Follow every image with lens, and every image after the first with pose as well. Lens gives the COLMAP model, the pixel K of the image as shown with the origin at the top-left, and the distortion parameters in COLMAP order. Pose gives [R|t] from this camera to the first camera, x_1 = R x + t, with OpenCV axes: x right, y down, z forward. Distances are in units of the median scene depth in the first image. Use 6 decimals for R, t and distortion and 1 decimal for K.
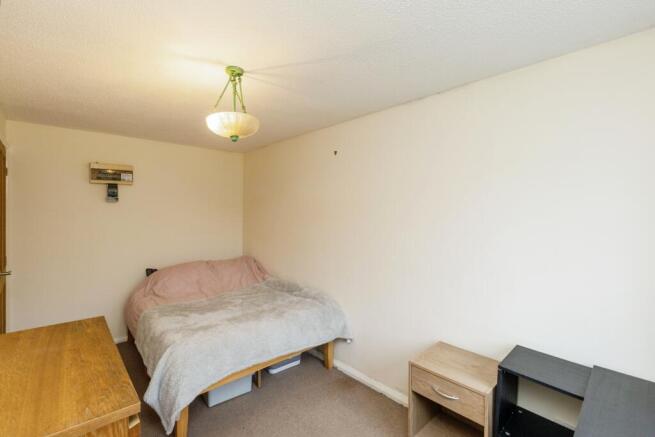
lens RADIAL K [[292.8, 0, 325.3], [0, 292.8, 213.6], [0, 0, 1]] dist [-0.015057, -0.000180]
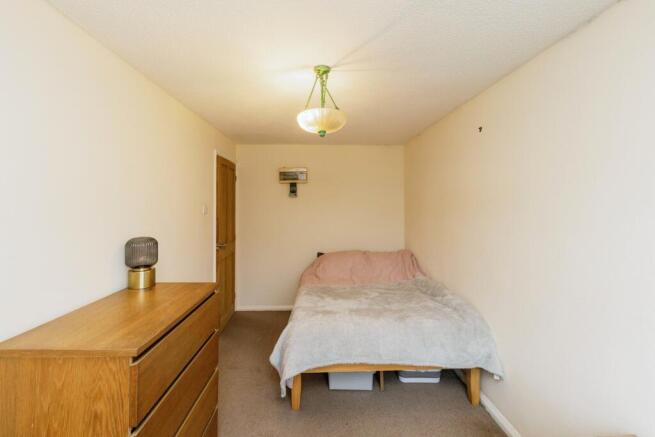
lens RADIAL K [[288.5, 0, 326.4], [0, 288.5, 202.8], [0, 0, 1]] dist [-0.000226, 0.000050]
pose [[0.760760, -0.006607, -0.649000, 0.230344], [-0.001425, 0.999929, -0.011850, -0.000537], [0.649032, 0.009940, 0.760696, 0.150533]]
